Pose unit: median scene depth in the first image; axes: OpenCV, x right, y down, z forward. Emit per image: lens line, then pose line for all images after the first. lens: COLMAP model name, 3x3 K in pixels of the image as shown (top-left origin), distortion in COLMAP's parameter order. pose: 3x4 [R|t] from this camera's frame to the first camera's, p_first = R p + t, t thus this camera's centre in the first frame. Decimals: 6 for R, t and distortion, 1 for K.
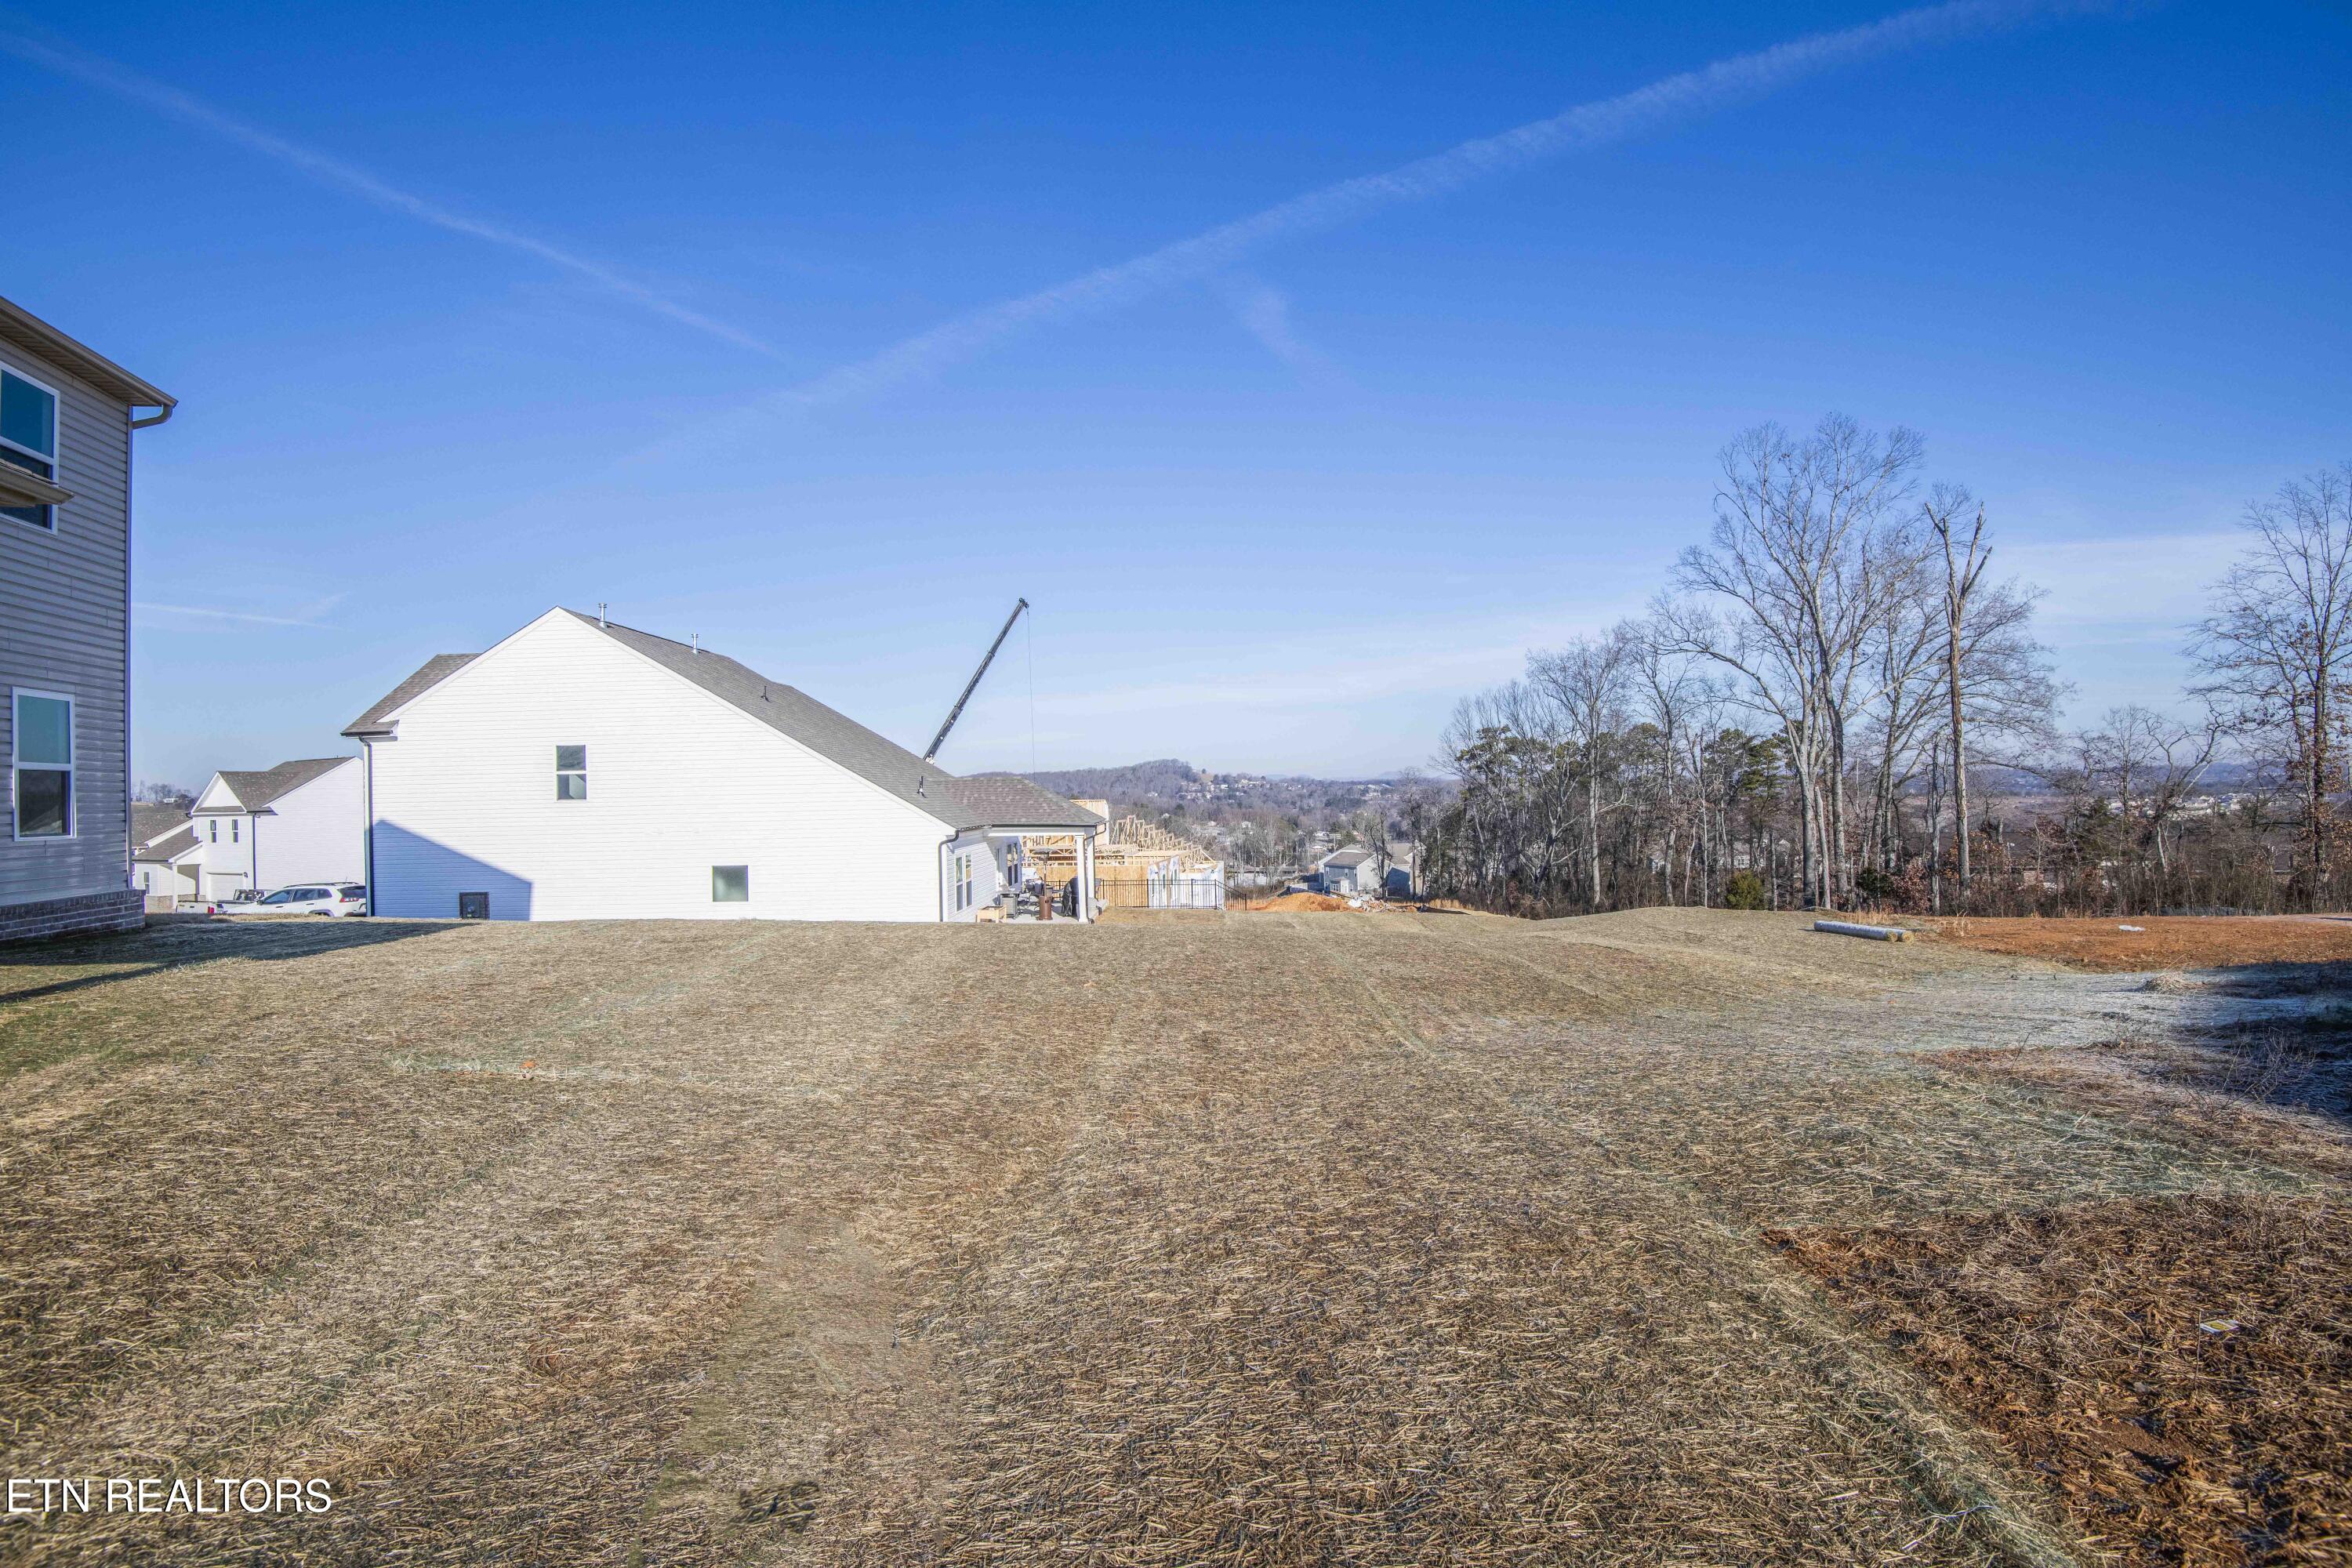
lens RADIAL K [[1088.3, 0, 1181.4], [0, 1088.3, 783.1], [0, 0, 1]] dist [-0.027792, -0.008865]
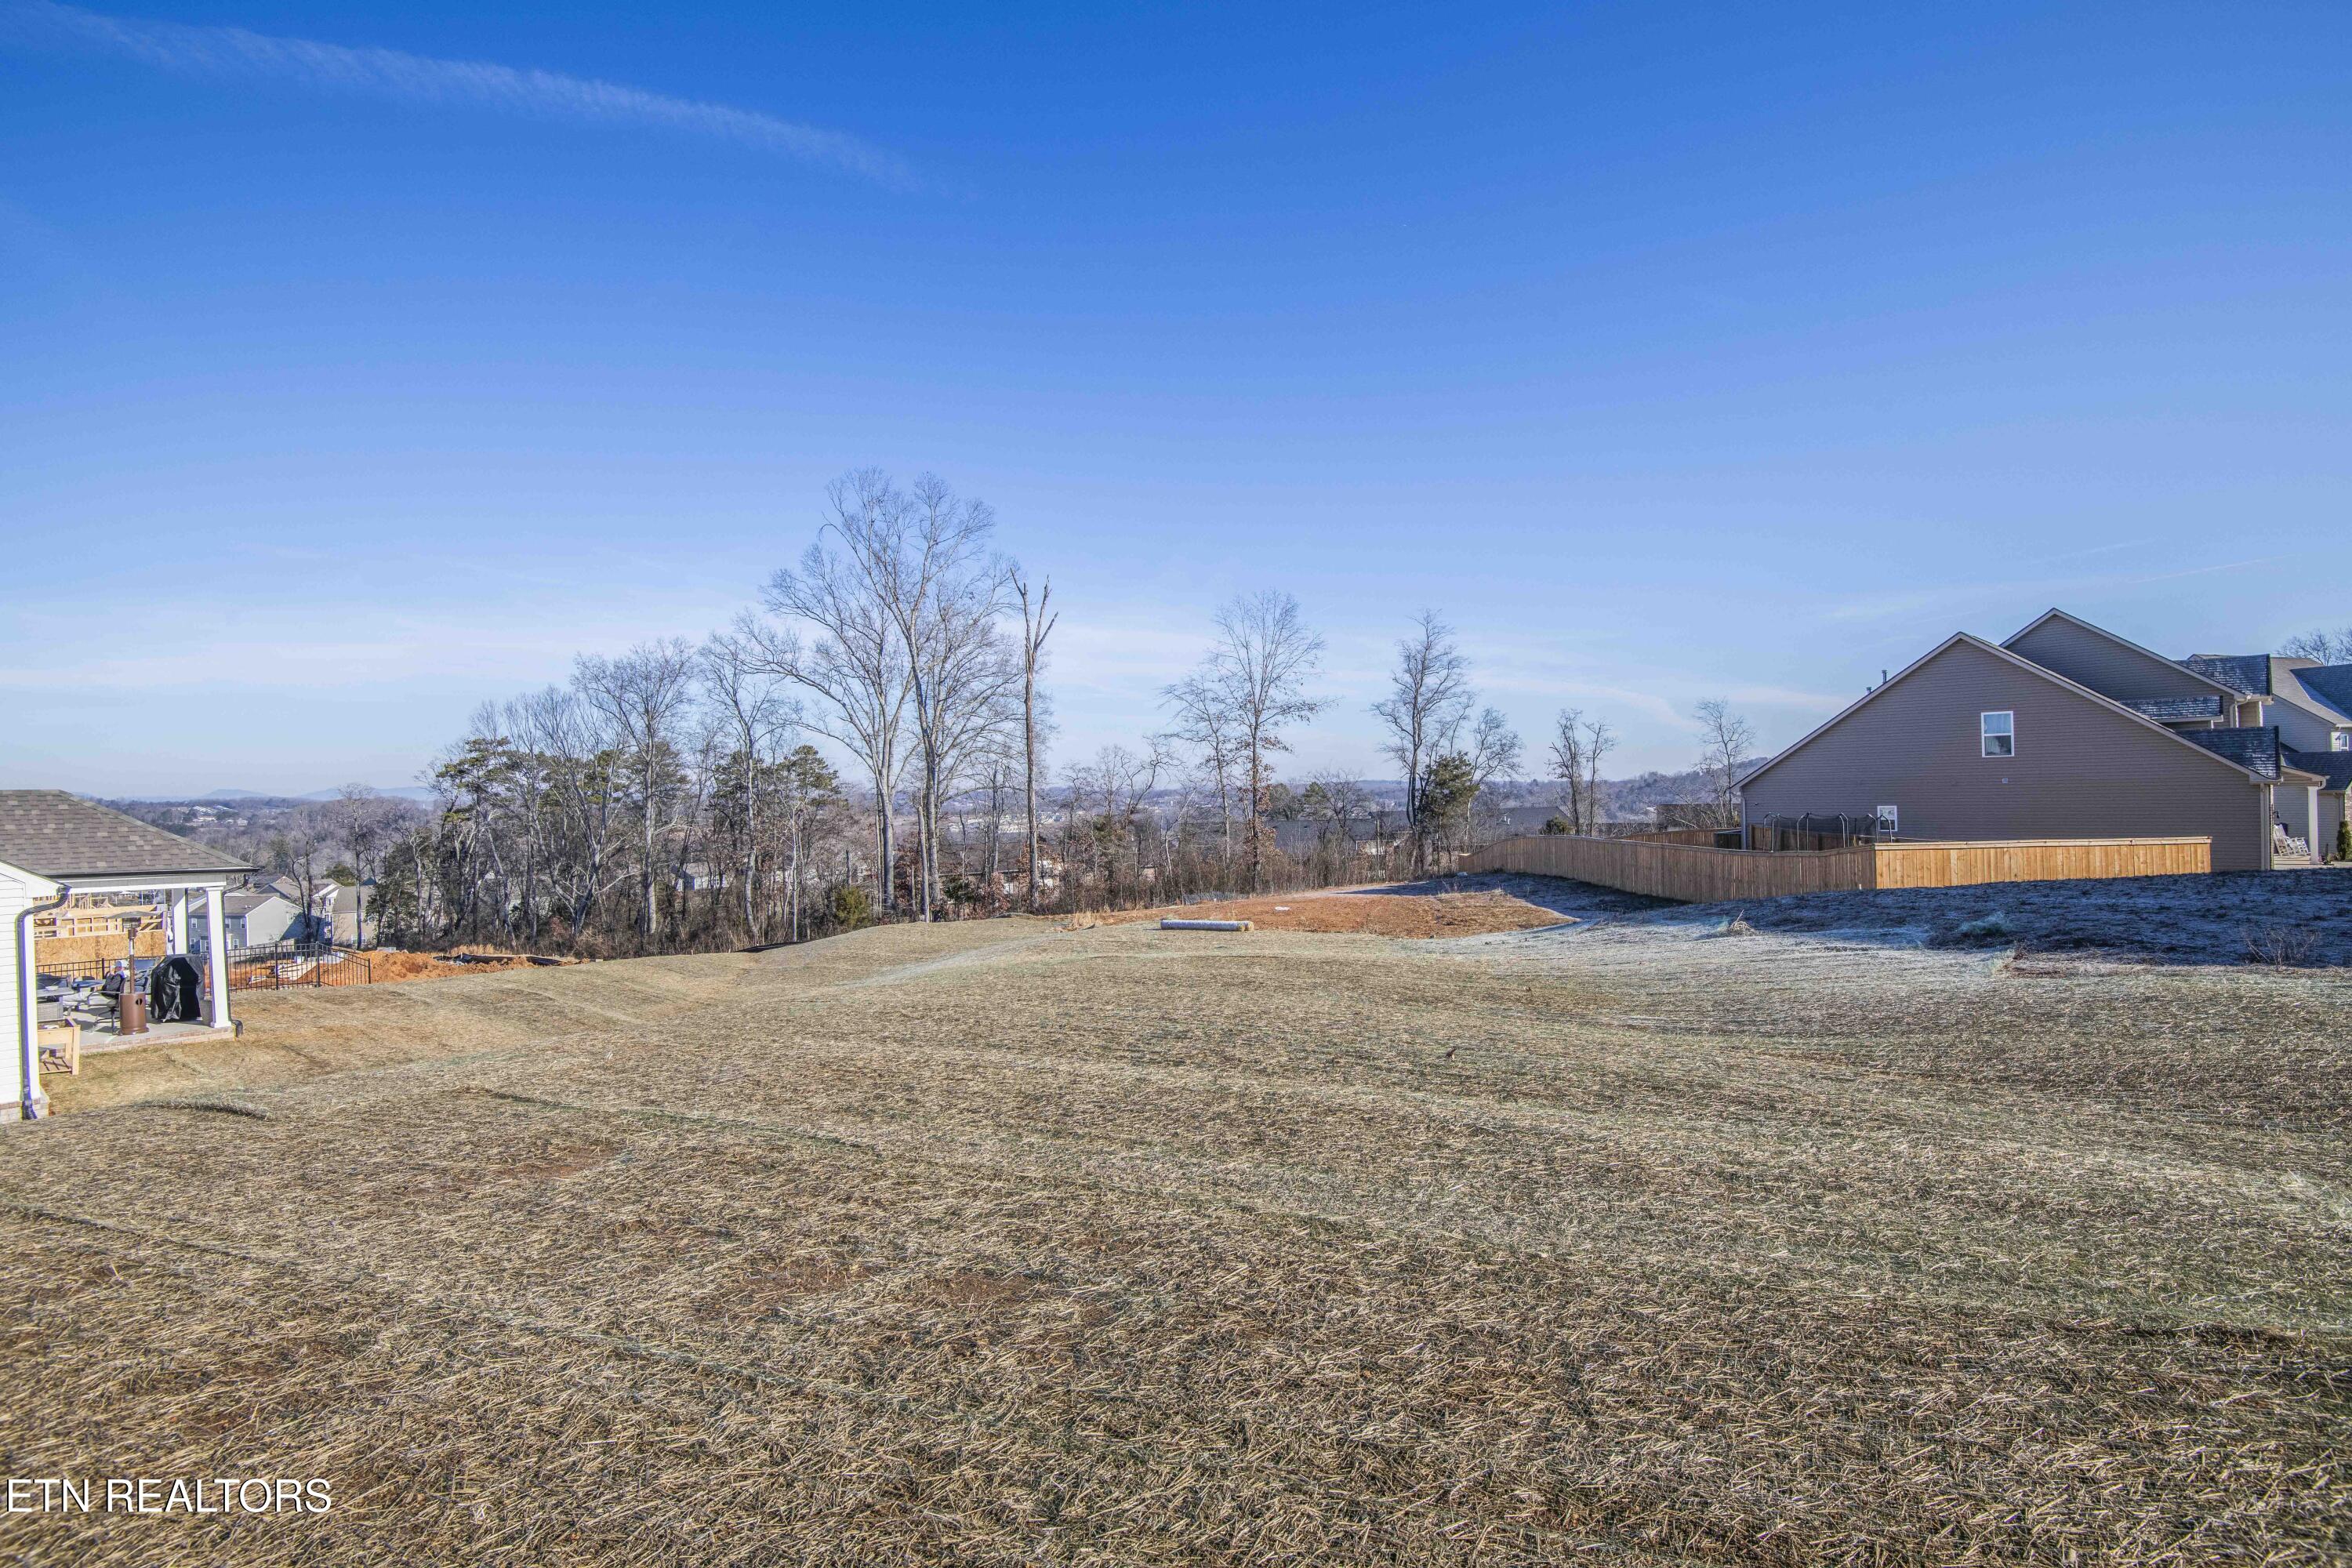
lens RADIAL K [[1088.3, 0, 1189.4], [0, 1088.3, 779.5], [0, 0, 1]] dist [-0.027792, -0.008865]
pose [[0.592139, 0.017982, 0.805635, -0.587585], [0.000881, 0.999736, -0.022962, 0.004635], [-0.805836, 0.014306, 0.591966, 0.482945]]
